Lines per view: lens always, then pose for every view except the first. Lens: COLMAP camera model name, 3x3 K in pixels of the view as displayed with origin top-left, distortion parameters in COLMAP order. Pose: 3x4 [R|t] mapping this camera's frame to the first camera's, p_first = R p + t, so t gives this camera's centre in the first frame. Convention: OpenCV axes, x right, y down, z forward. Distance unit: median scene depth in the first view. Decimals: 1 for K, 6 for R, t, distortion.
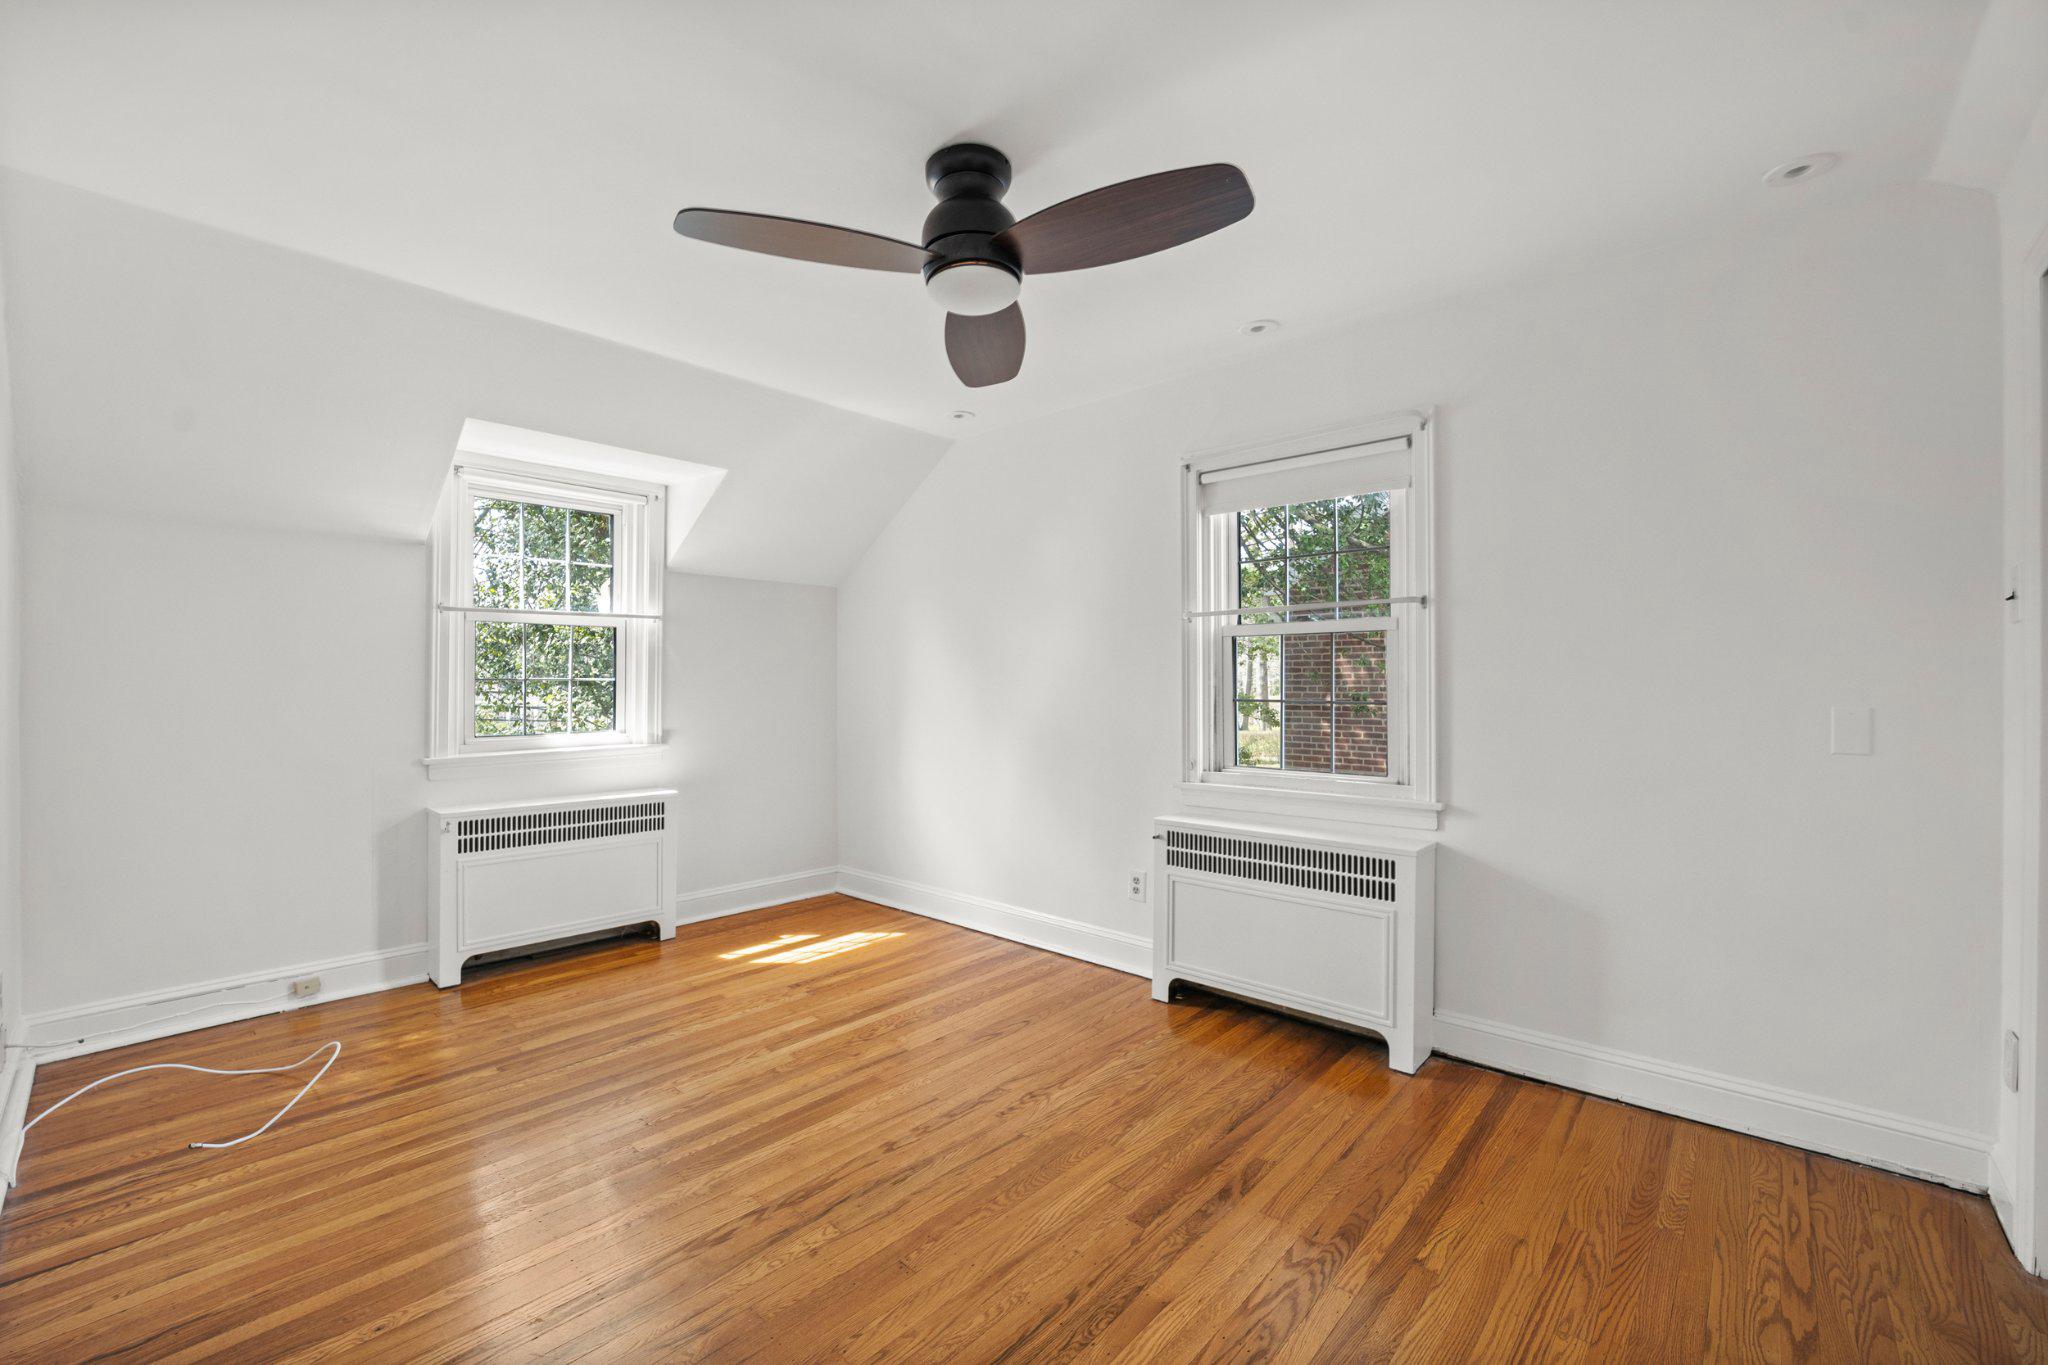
lens RADIAL K [[838.5, 0, 1030.5], [0, 838.5, 684.9], [0, 0, 1]] dist [-0.002377, -0.001581]
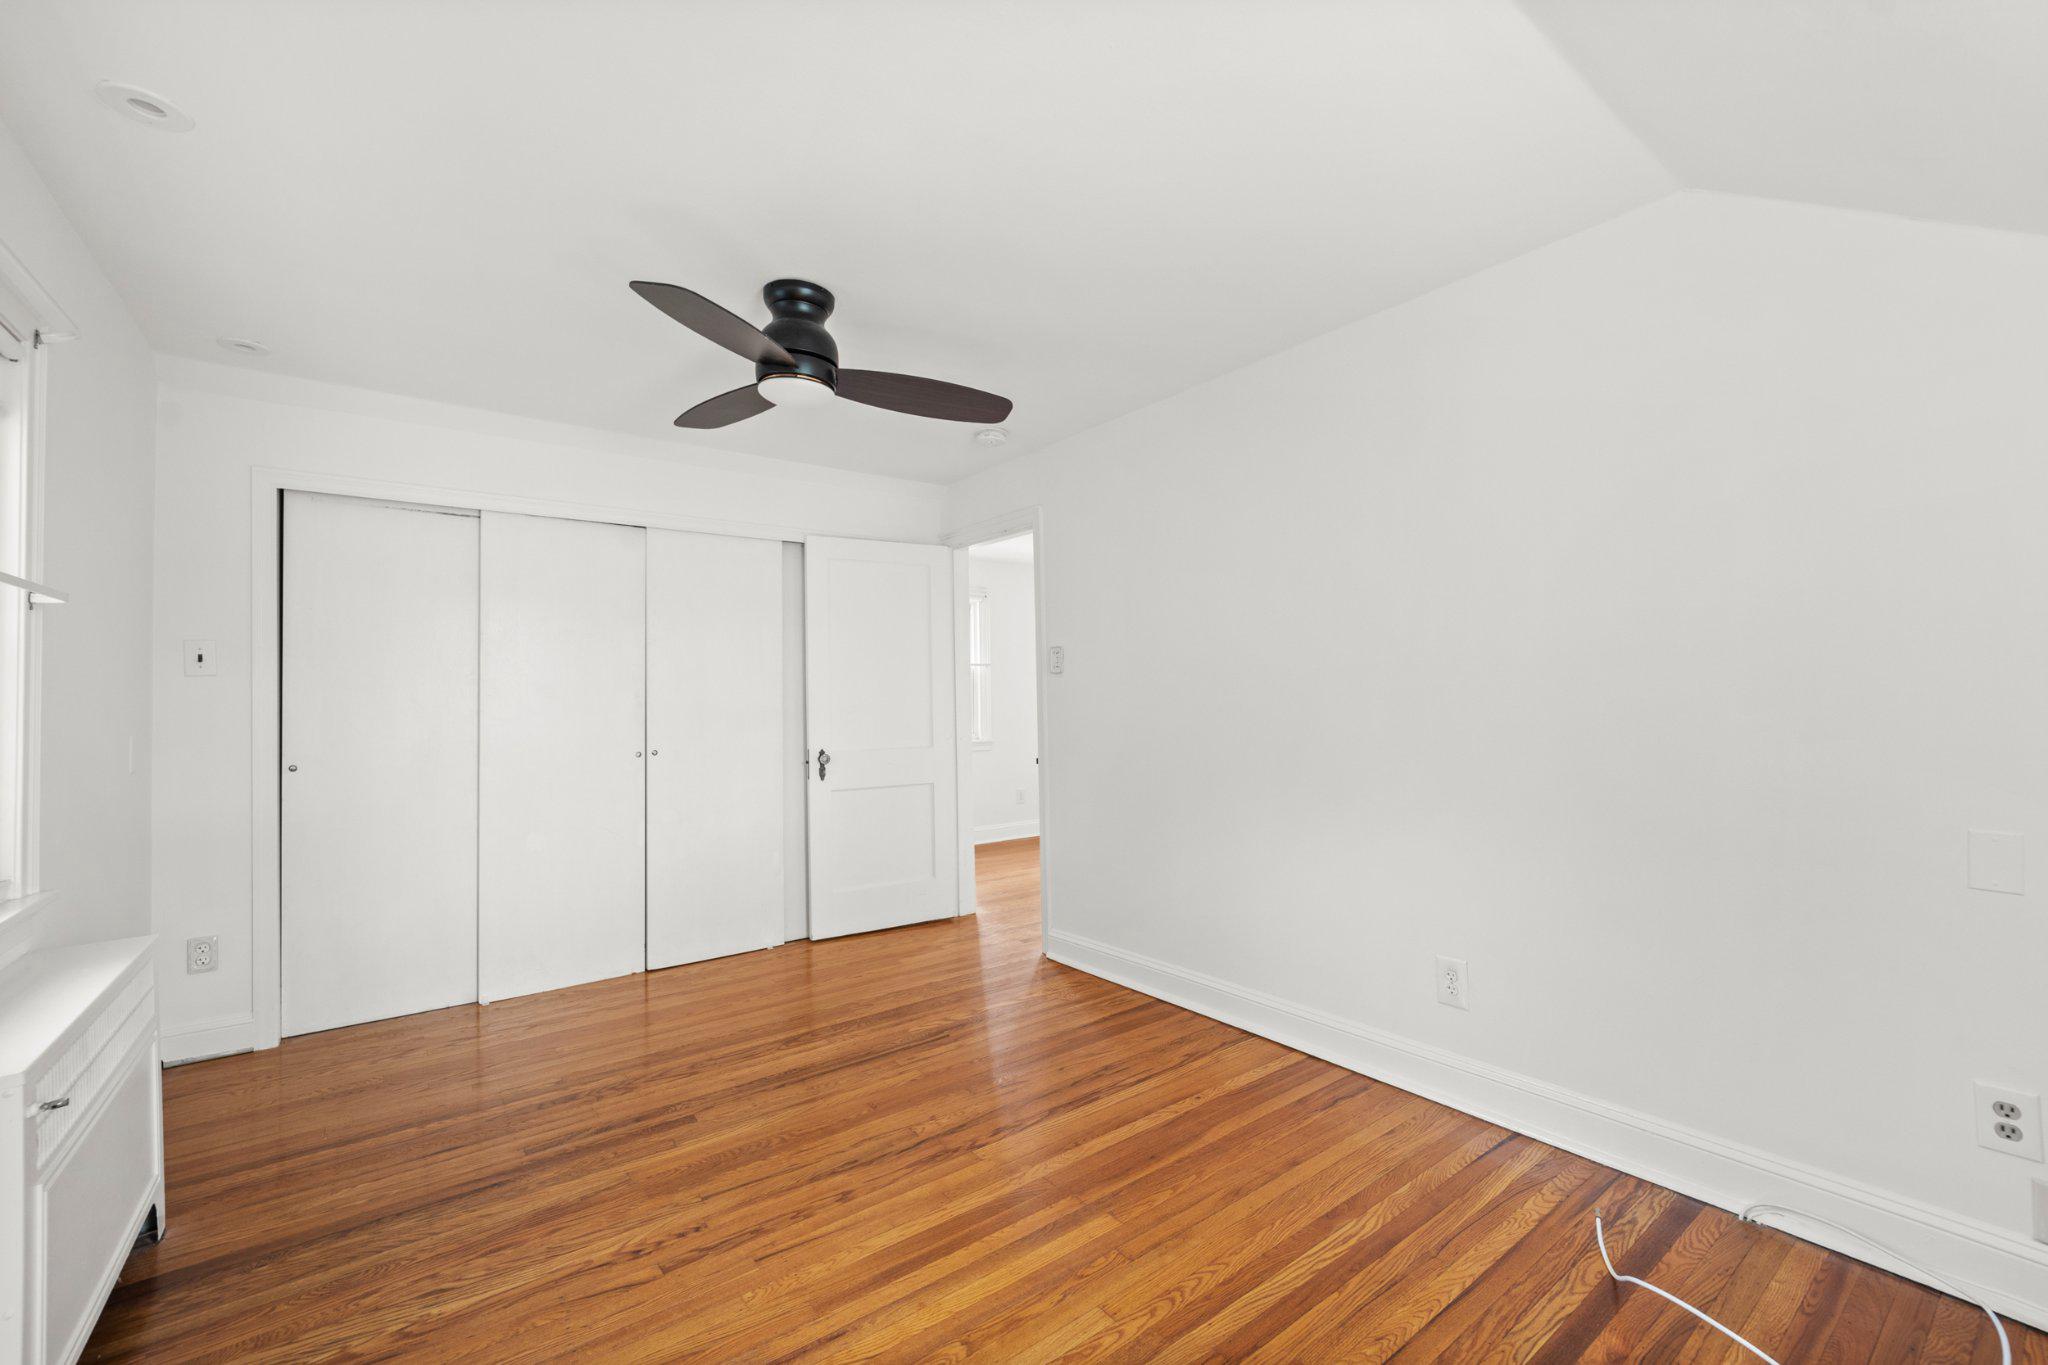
lens RADIAL K [[838.5, 0, 1025.4], [0, 838.5, 678.9], [0, 0, 1]] dist [-0.002377, -0.001581]
pose [[-0.979727, 0.025015, 0.198767, -0.600734], [0.021268, 0.999554, -0.020964, -0.004920], [-0.199203, -0.016312, -0.979822, 1.999942]]
